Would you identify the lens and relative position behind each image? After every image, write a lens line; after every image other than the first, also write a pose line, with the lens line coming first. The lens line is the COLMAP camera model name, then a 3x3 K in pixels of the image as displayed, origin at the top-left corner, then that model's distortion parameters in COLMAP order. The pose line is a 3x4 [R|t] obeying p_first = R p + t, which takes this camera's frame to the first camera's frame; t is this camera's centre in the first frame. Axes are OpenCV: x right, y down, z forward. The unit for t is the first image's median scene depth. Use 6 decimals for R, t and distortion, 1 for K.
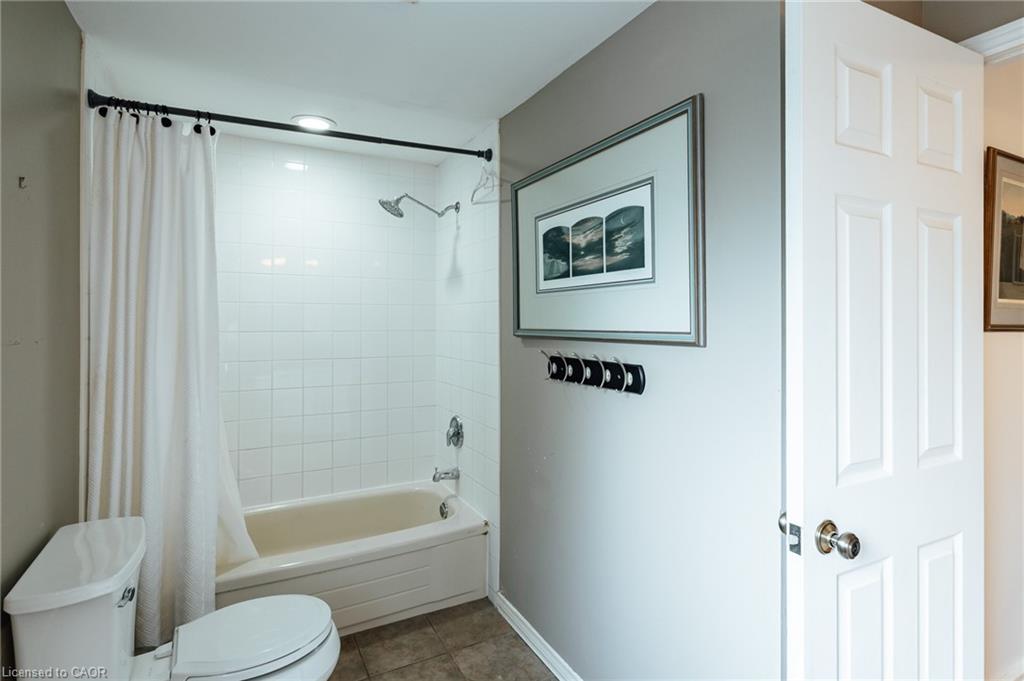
lens RADIAL K [[517.1, 0, 500.8], [0, 517.1, 302.6], [0, 0, 1]] dist [0.001352, 0.002433]
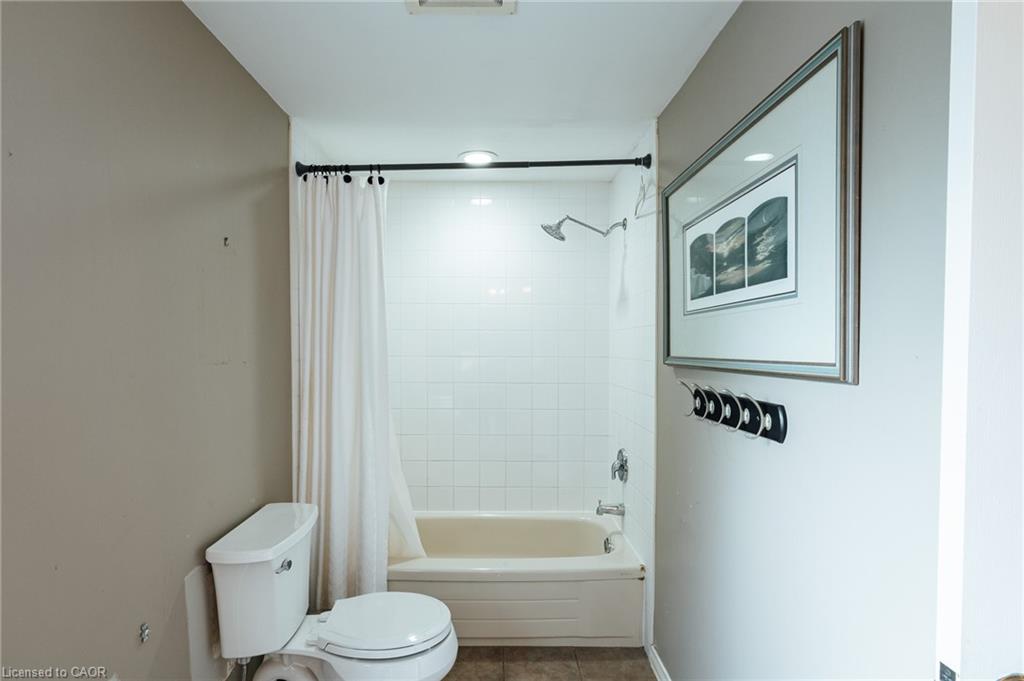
lens RADIAL K [[517.1, 0, 511.6], [0, 517.1, 345.8], [0, 0, 1]] dist [0.001352, 0.002433]
pose [[0.882979, 0.001886, -0.469409, 0.231457], [0.013790, 0.999456, 0.029956, 0.003241], [0.469210, -0.032923, 0.882473, 0.113559]]
